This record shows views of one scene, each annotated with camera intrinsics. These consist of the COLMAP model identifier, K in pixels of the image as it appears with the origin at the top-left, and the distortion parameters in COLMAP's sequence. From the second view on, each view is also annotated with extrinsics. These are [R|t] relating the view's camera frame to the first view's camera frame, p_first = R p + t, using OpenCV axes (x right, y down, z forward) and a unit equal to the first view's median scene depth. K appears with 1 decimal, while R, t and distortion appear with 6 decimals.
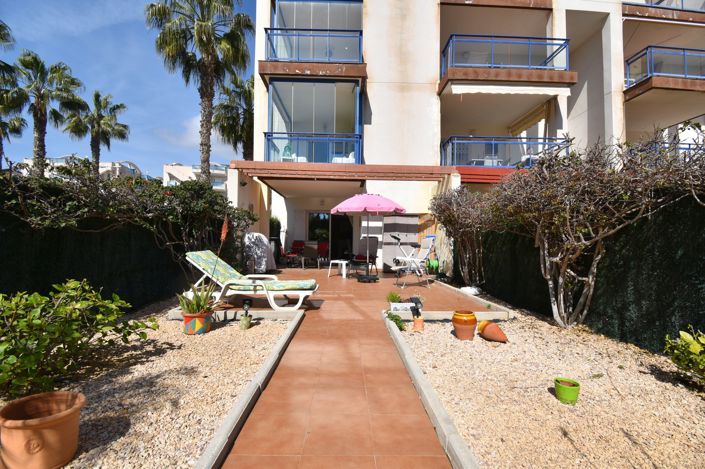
lens RADIAL K [[309.2, 0, 354.9], [0, 309.2, 236.6], [0, 0, 1]] dist [0.023905, -0.027835]
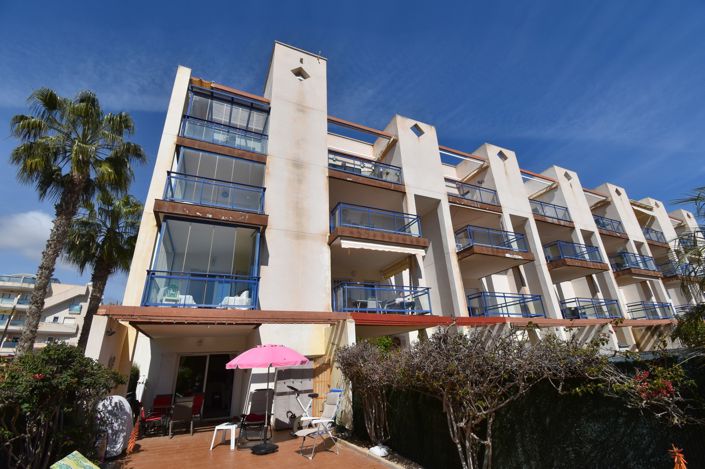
lens RADIAL K [[309.2, 0, 354.9], [0, 309.2, 236.6], [0, 0, 1]] dist [0.023905, -0.027835]
pose [[0.919879, 0.097833, 0.379804, -0.085280], [0.050211, 0.931044, -0.361437, -0.065323], [-0.388975, 0.351549, 0.851535, -0.032799]]
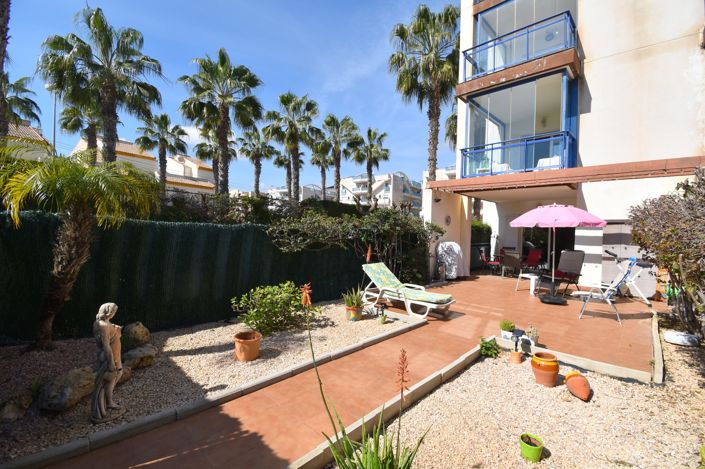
lens RADIAL K [[309.2, 0, 354.9], [0, 309.2, 236.6], [0, 0, 1]] dist [0.023905, -0.027835]
pose [[0.706606, 0.015393, -0.707440, 0.203863], [-0.001413, 0.999792, 0.020343, -0.048077], [0.707606, -0.013374, 0.706481, -0.031053]]
